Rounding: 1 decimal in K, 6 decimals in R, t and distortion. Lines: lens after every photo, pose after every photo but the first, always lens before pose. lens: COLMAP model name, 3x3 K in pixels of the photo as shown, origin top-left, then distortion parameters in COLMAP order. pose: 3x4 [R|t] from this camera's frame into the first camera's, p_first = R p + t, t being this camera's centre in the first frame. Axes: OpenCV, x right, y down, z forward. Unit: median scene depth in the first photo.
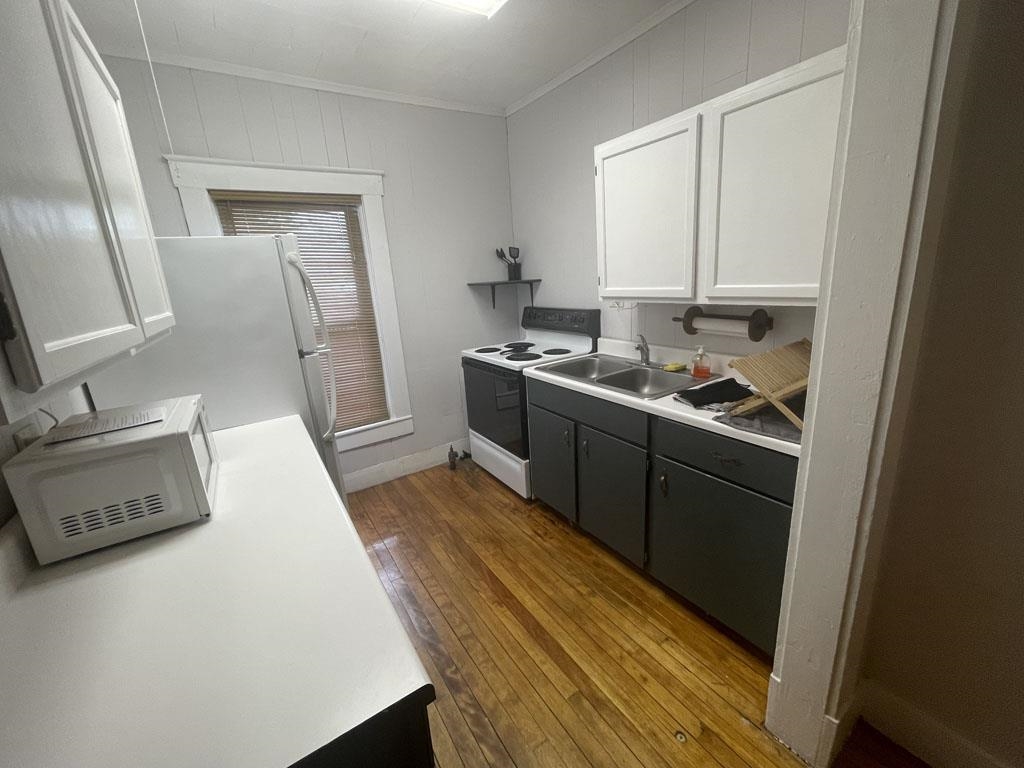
lens RADIAL K [[415.3, 0, 509.9], [0, 415.3, 382.1], [0, 0, 1]] dist [0.001836, 0.000659]
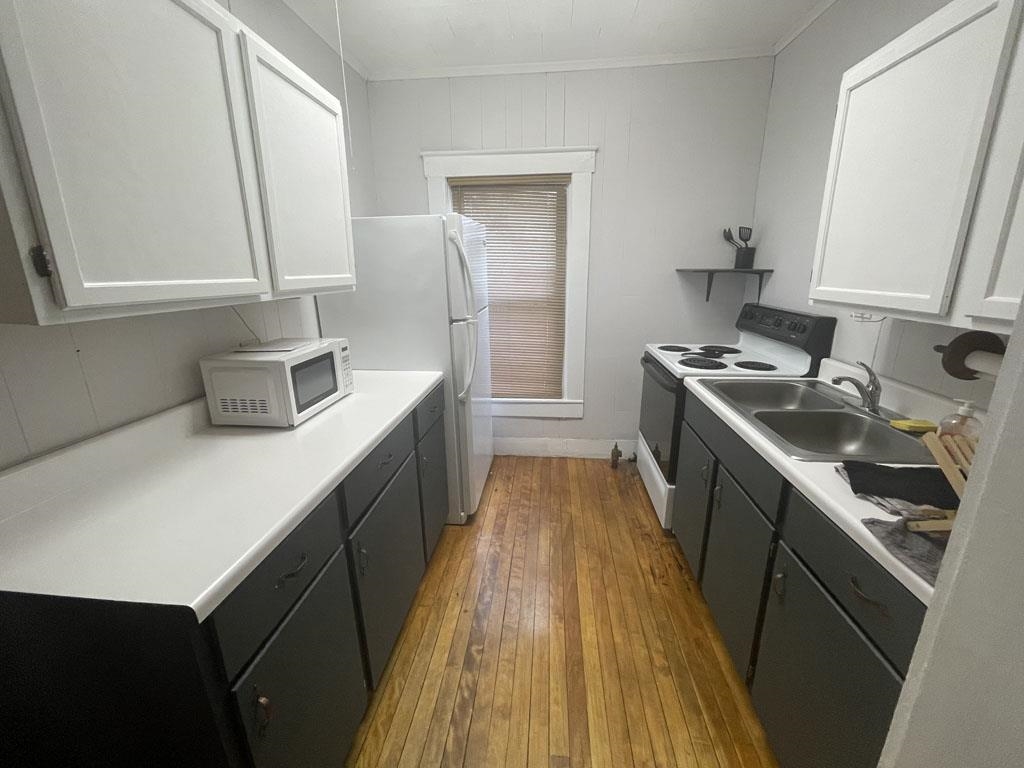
lens RADIAL K [[415.3, 0, 509.9], [0, 415.3, 382.1], [0, 0, 1]] dist [0.001836, 0.000659]
pose [[0.782813, 0.220341, -0.581939, 0.240302], [-0.196178, 0.974905, 0.105236, -0.040464], [0.590523, 0.031784, 0.806395, 0.135228]]
